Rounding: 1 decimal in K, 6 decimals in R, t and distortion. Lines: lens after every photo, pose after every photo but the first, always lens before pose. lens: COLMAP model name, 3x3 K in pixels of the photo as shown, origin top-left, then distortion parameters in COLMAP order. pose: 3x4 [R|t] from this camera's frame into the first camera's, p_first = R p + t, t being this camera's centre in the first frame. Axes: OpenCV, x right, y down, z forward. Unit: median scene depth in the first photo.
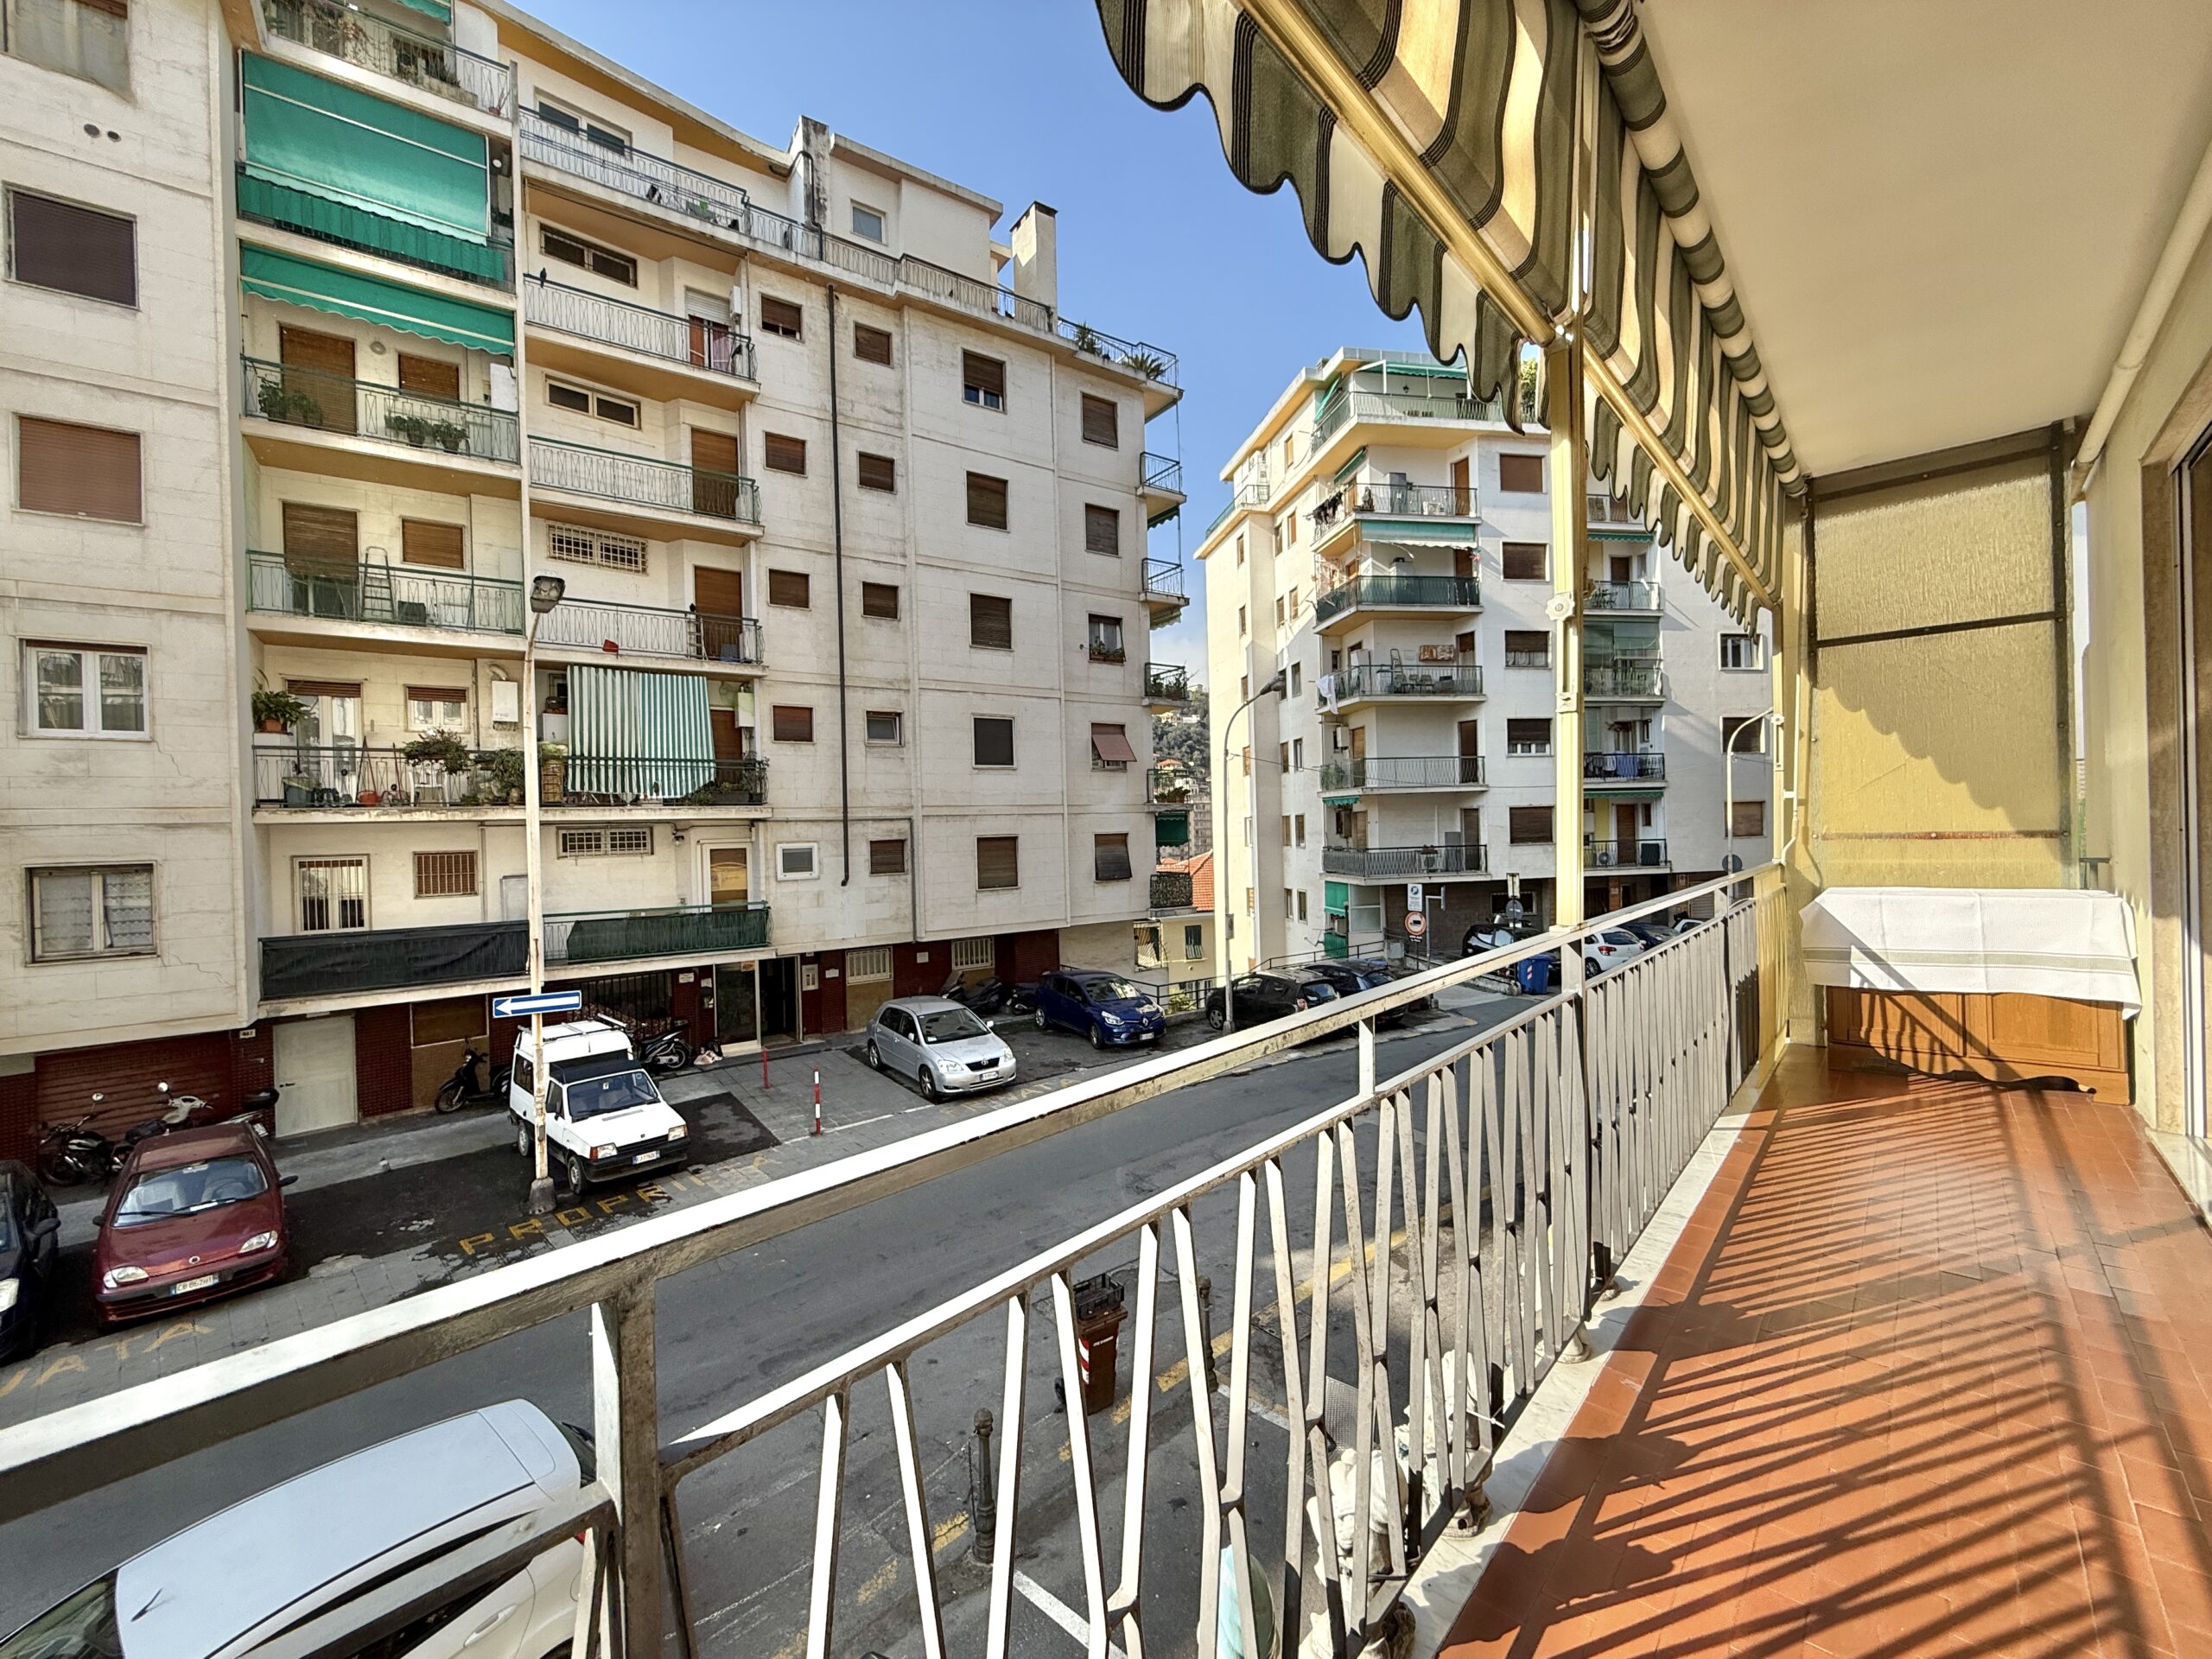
lens RADIAL K [[865.2, 0, 1112.5], [0, 865.2, 833.4], [0, 0, 1]] dist [-0.000540, 0.000173]
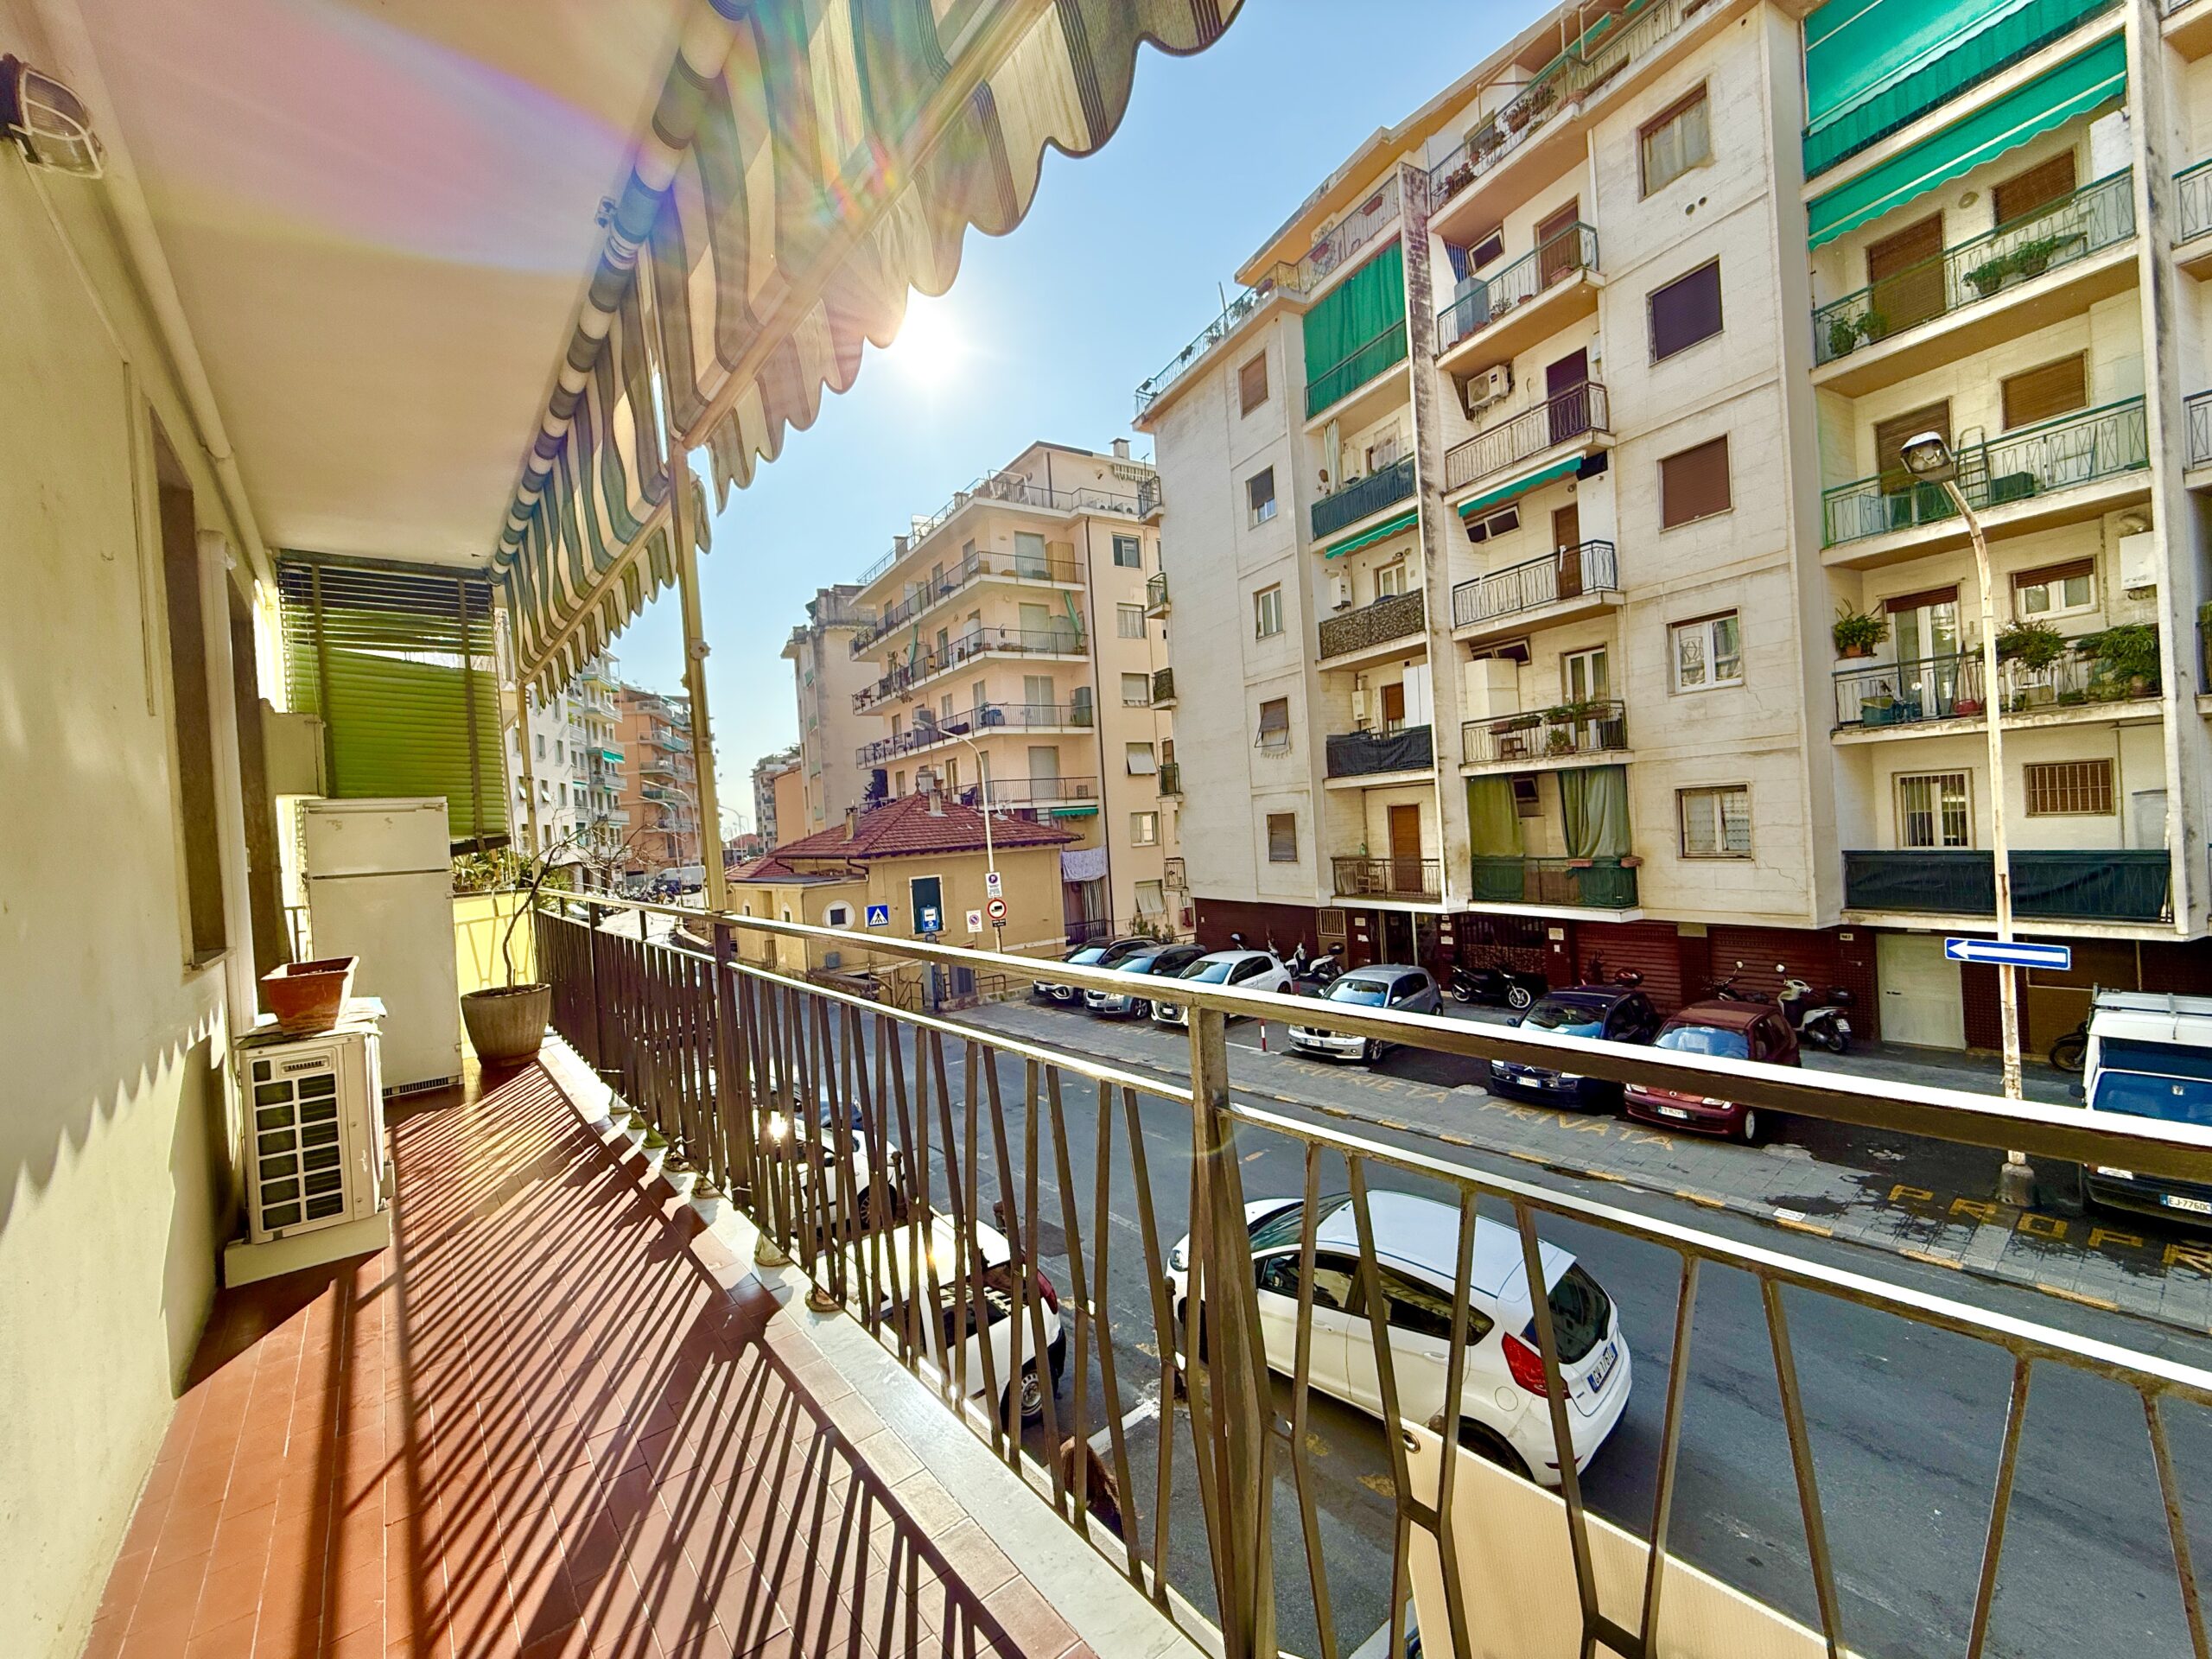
lens RADIAL K [[879.6, 0, 1098.5], [0, 879.6, 834.8], [0, 0, 1]] dist [-0.000877, 0.000101]
pose [[-0.124705, 0.048422, -0.991012, 0.221569], [0.064406, 0.997097, 0.040615, -0.003655], [0.990101, -0.058762, -0.127462, 0.217693]]
